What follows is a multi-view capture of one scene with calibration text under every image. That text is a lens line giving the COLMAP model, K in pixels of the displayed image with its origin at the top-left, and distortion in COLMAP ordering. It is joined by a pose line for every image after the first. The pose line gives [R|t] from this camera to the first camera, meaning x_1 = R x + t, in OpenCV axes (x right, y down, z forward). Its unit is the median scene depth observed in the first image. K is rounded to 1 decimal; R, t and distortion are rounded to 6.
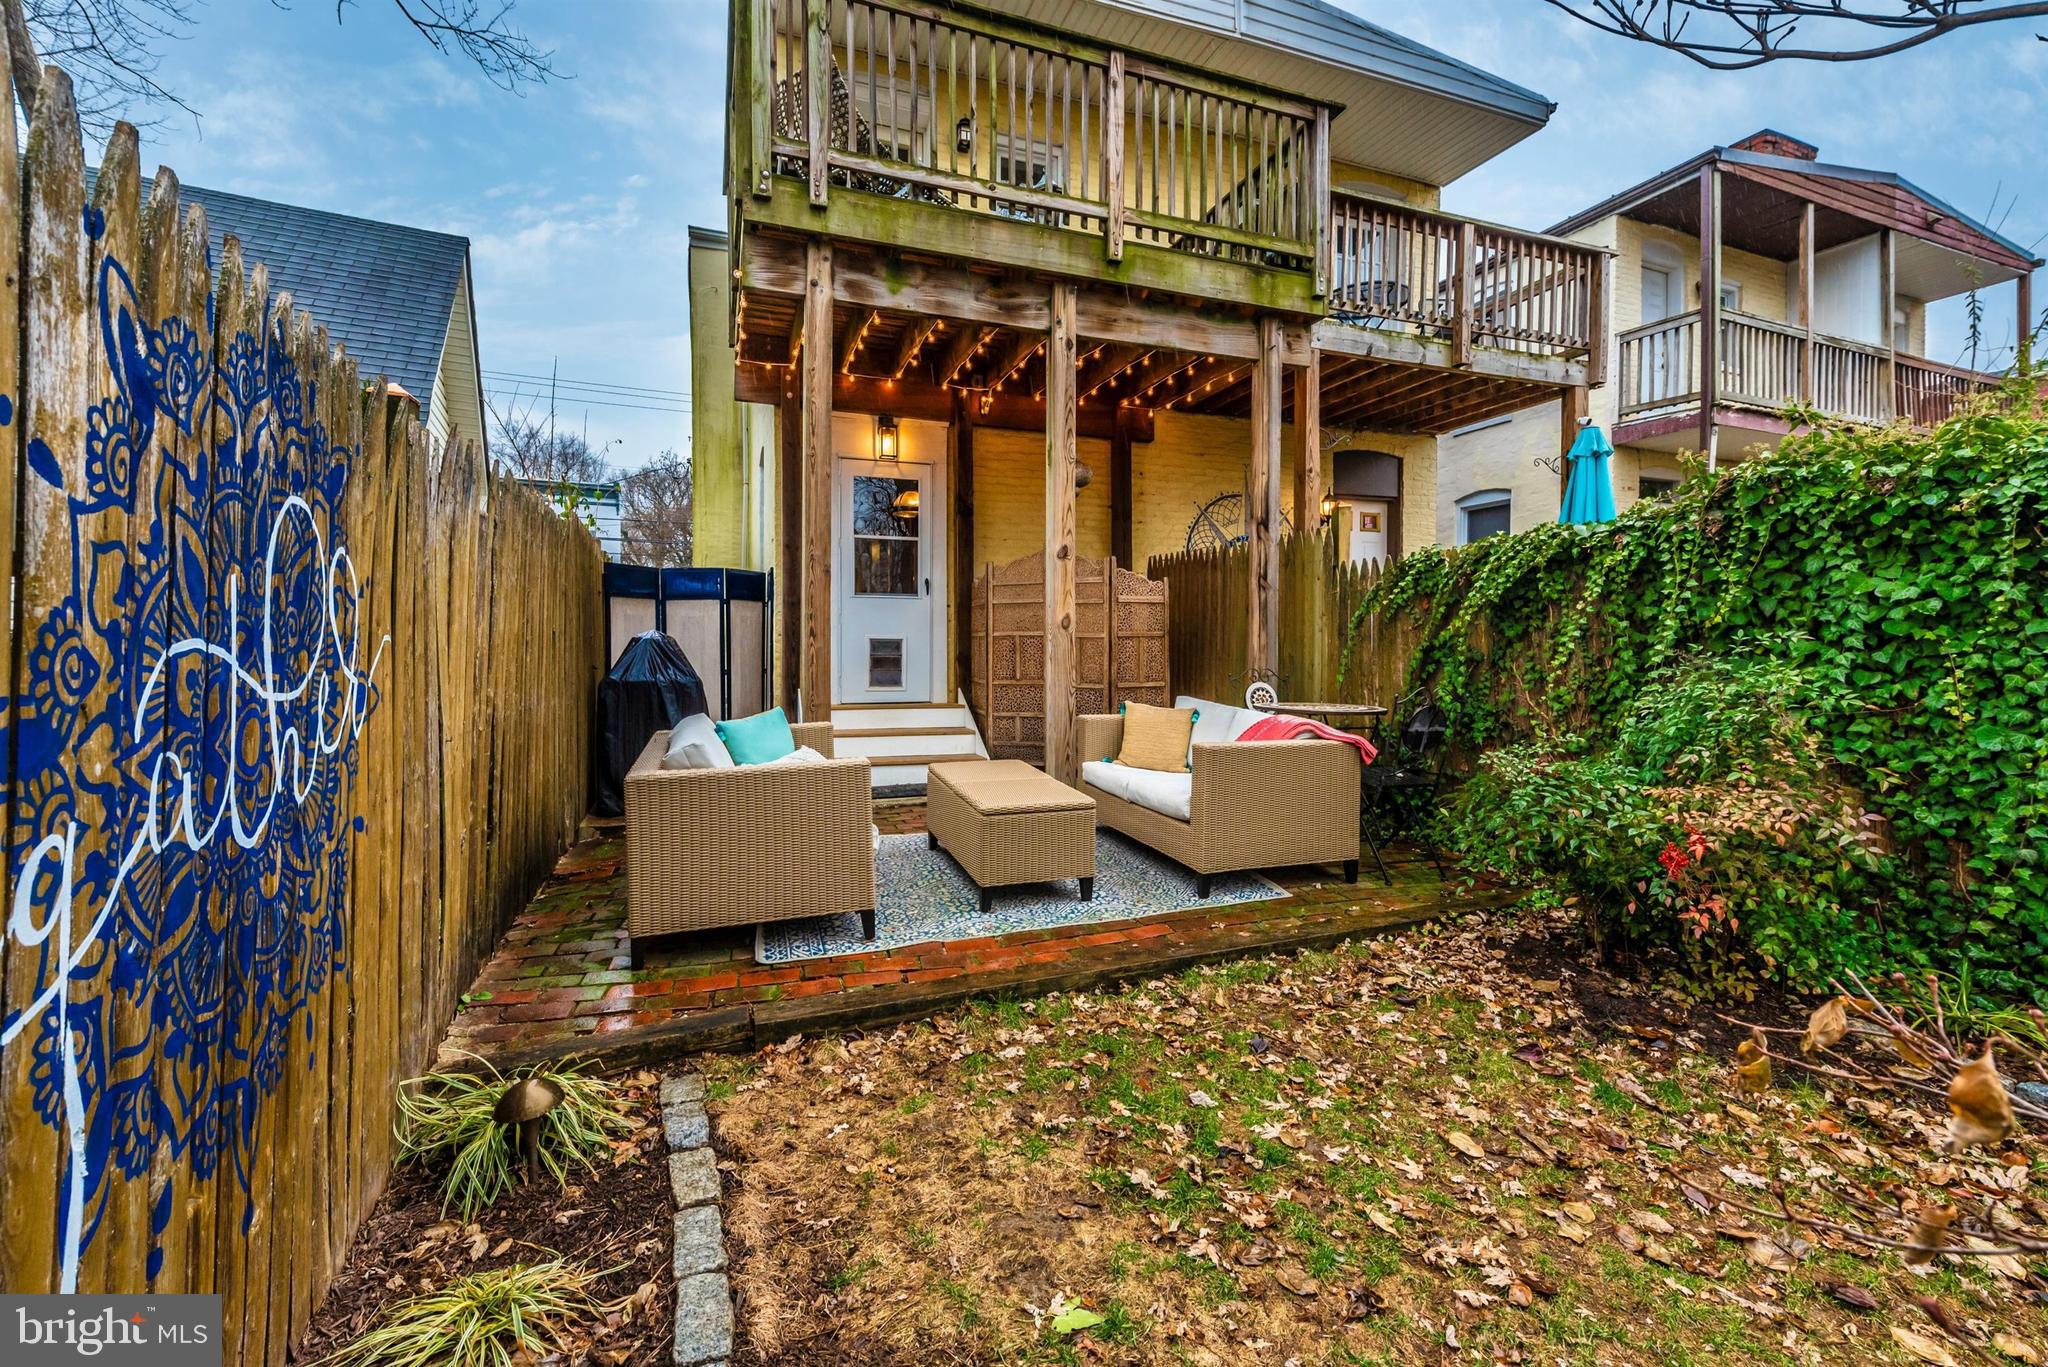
lens RADIAL K [[806.8, 0, 1022.1], [0, 806.8, 645.2], [0, 0, 1]] dist [0.013657, -0.003734]
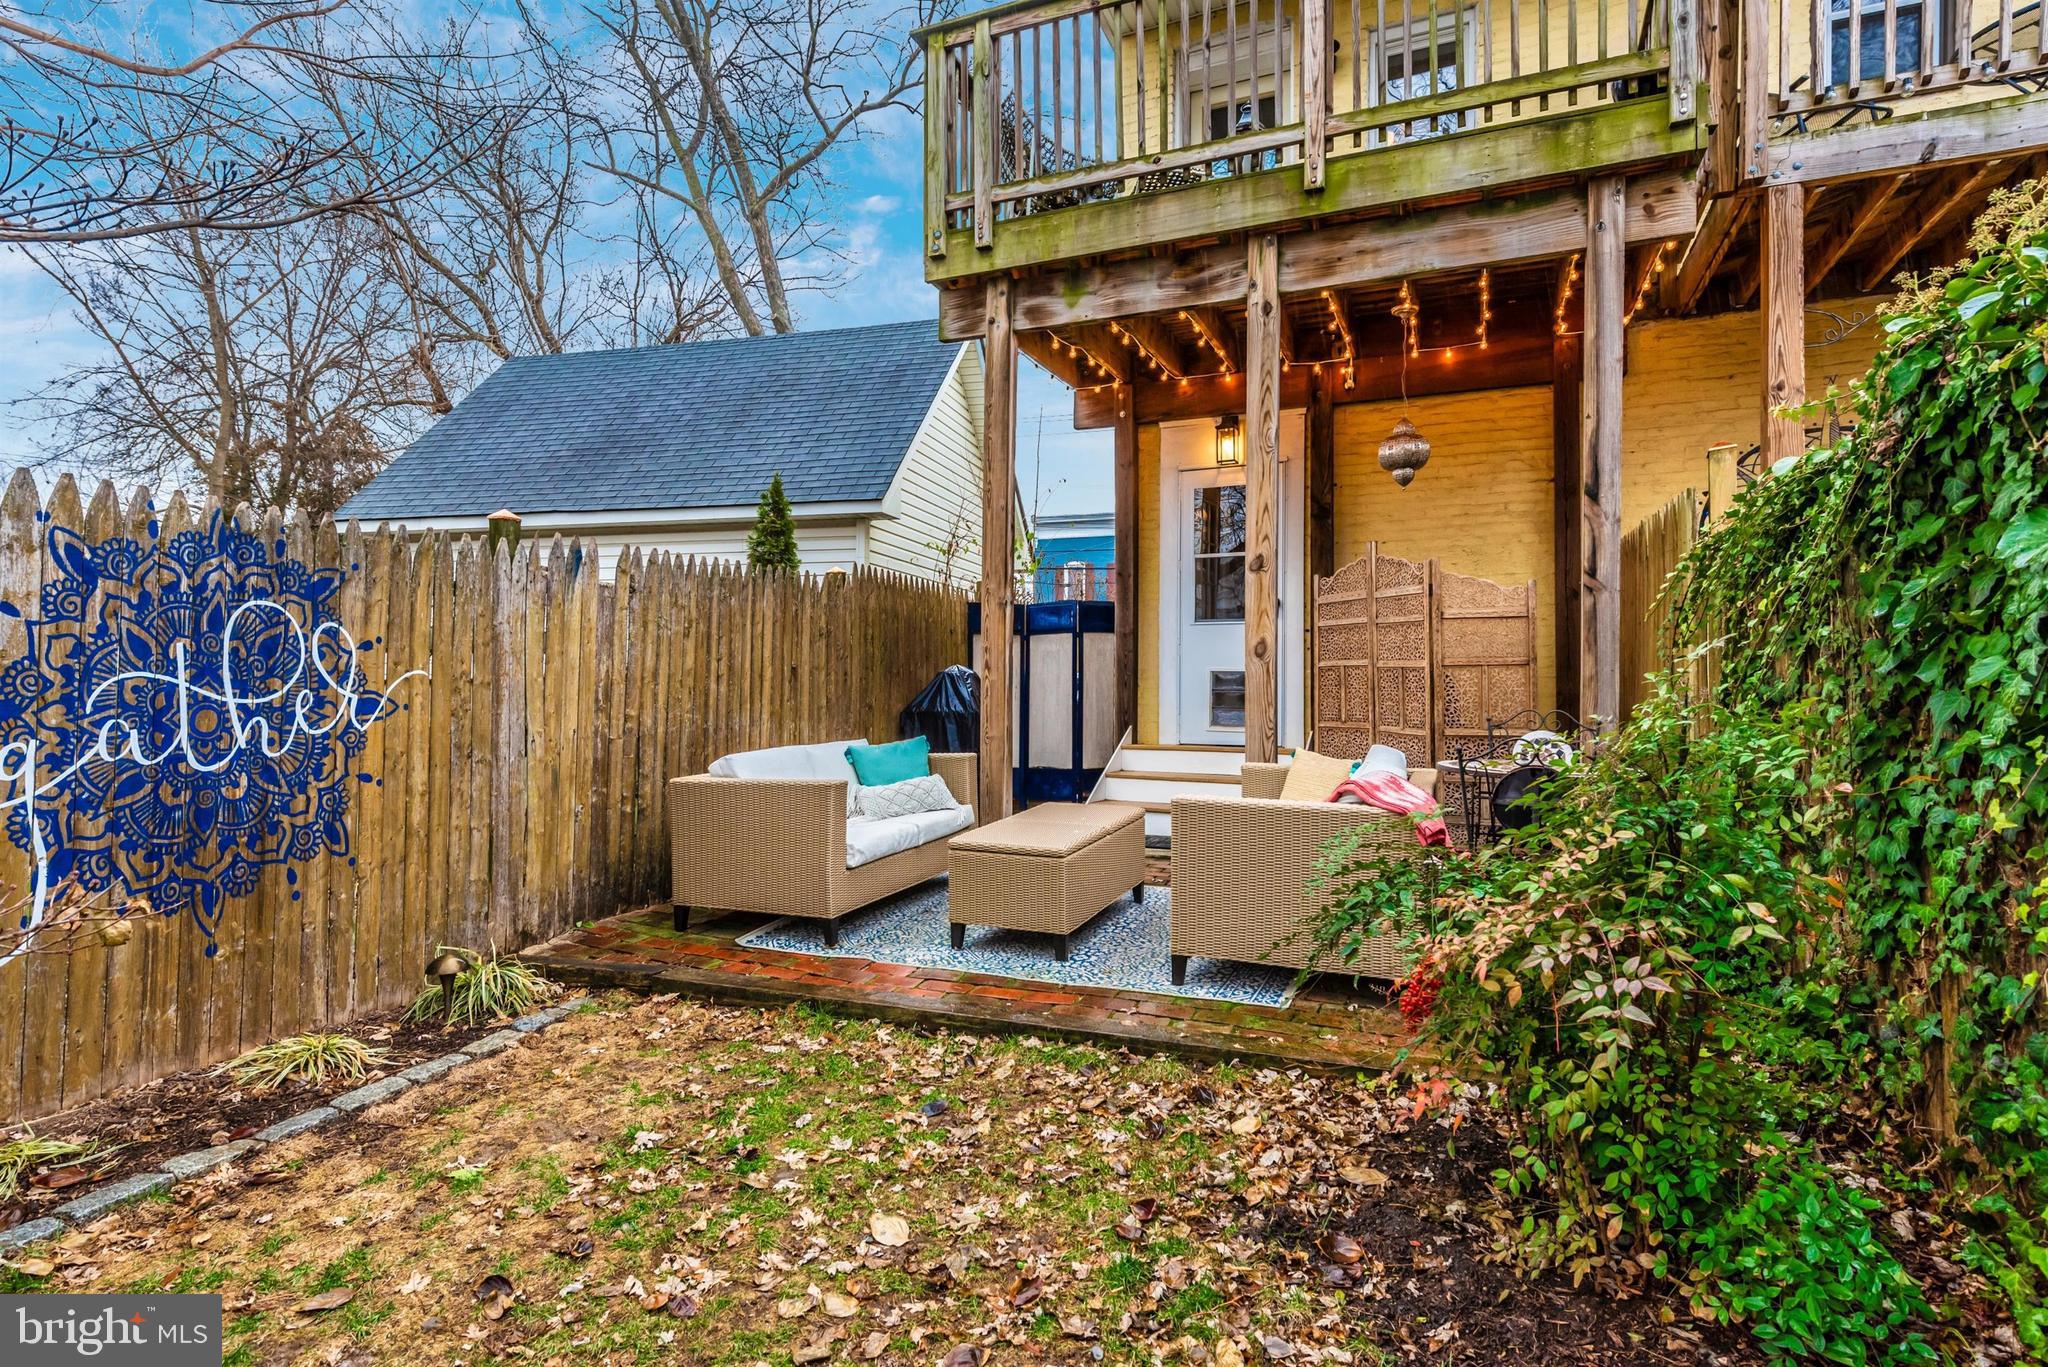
lens RADIAL K [[985.8, 0, 1051.2], [0, 985.8, 659.7], [0, 0, 1]] dist [0.013580, -0.002728]
pose [[0.753990, -0.016134, -0.656688, 0.605481], [0.001401, 0.999736, -0.022954, 0.005643], [0.656885, 0.016388, 0.753813, 0.123584]]
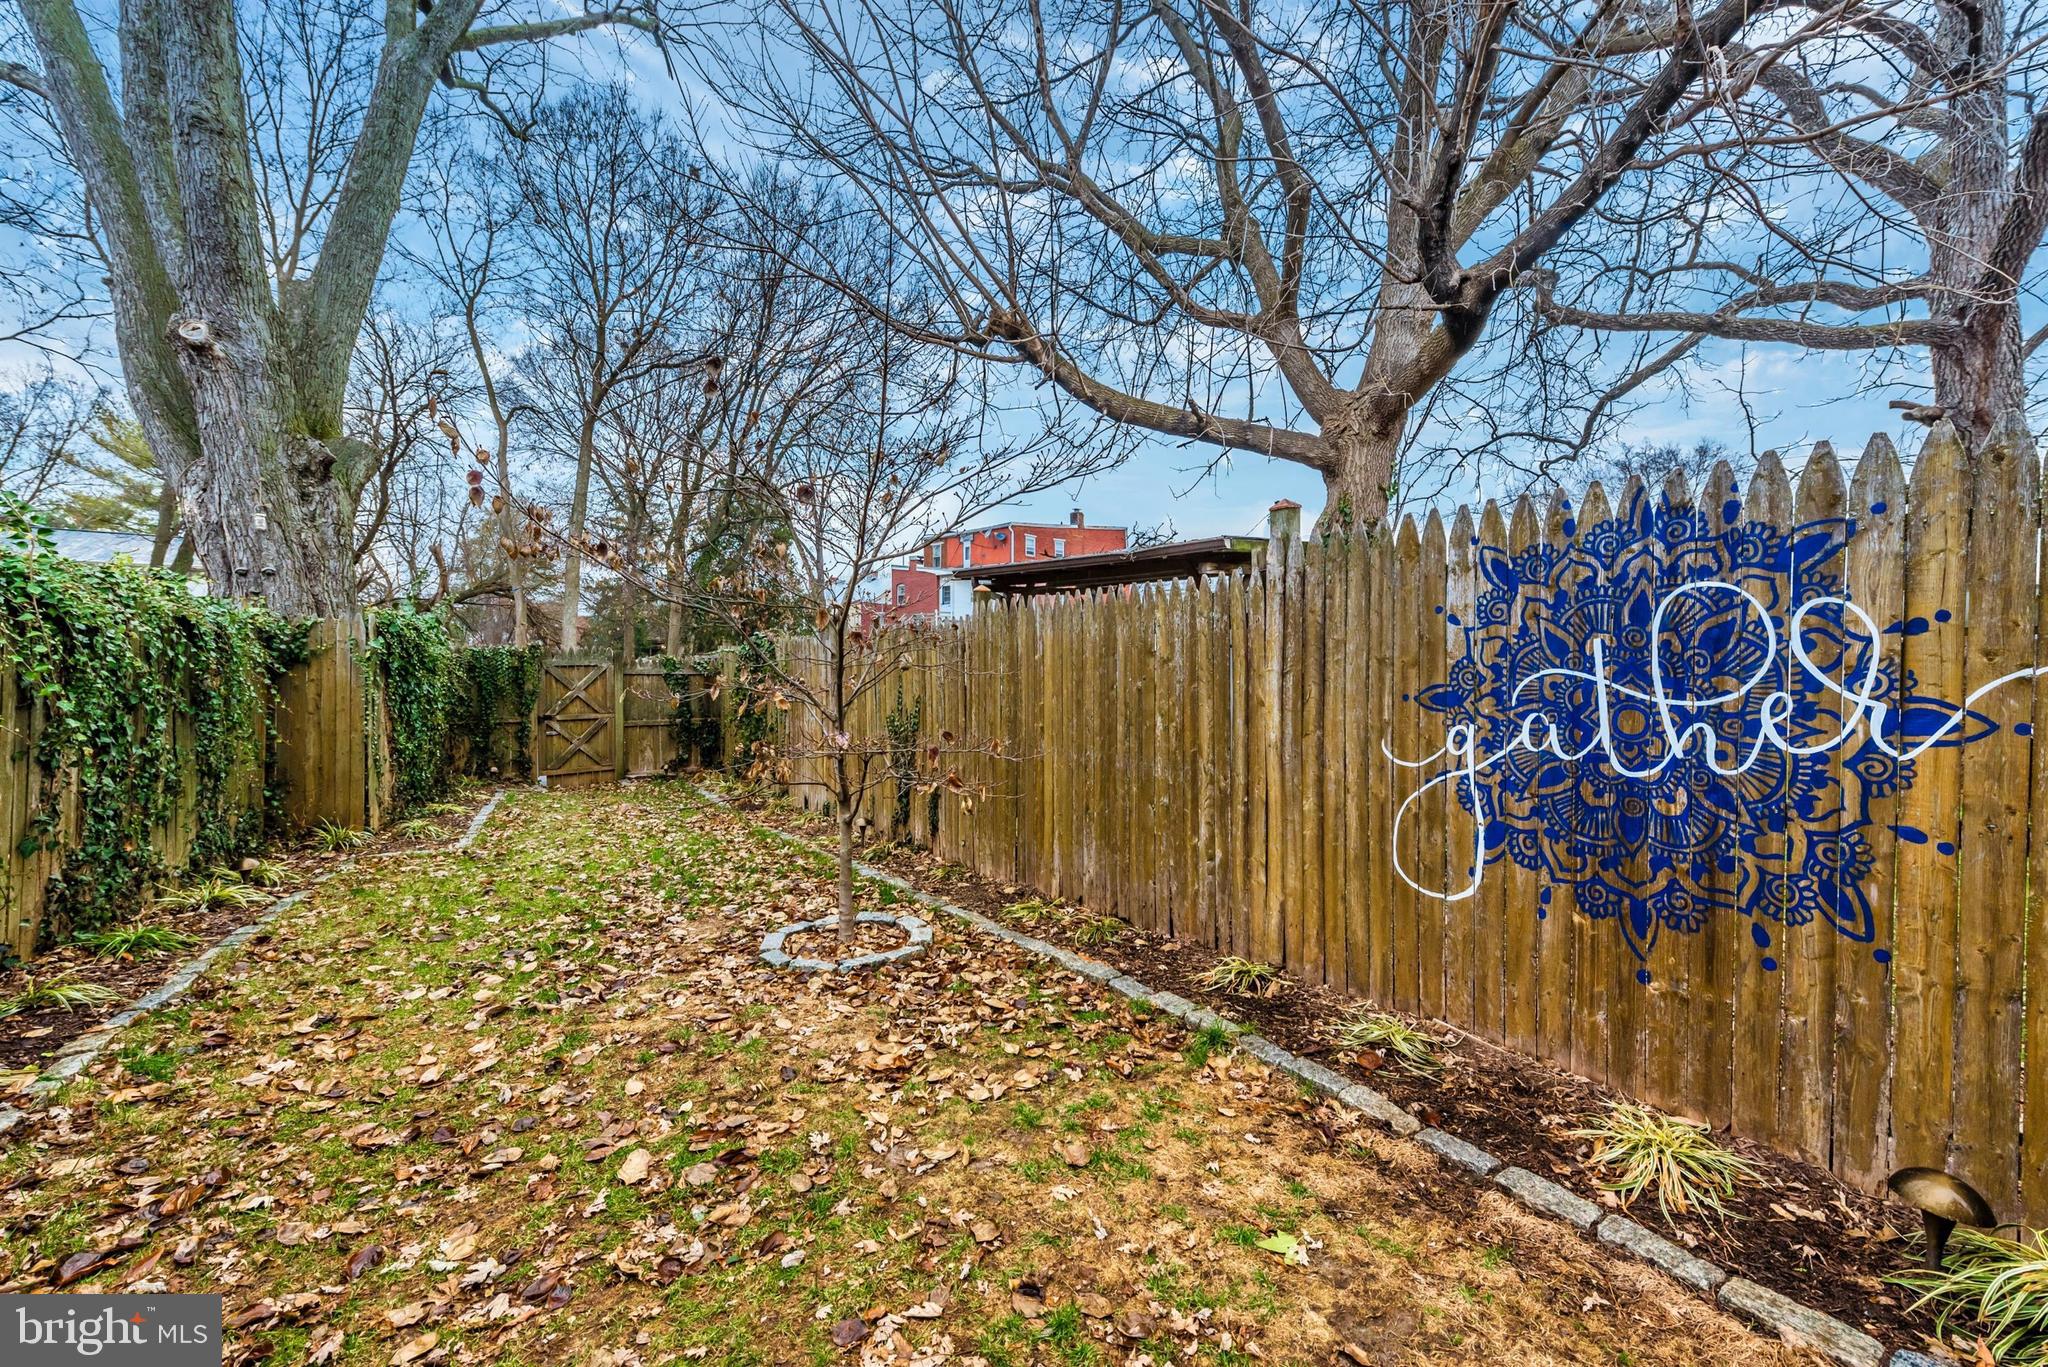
lens RADIAL K [[806.8, 0, 1016.3], [0, 806.8, 675.6], [0, 0, 1]] dist [0.013657, -0.003734]
pose [[-0.985555, -0.008453, -0.169144, 0.207326], [-0.010066, 0.999912, 0.008683, 0.001514], [0.169056, 0.010261, -0.985553, 0.669156]]
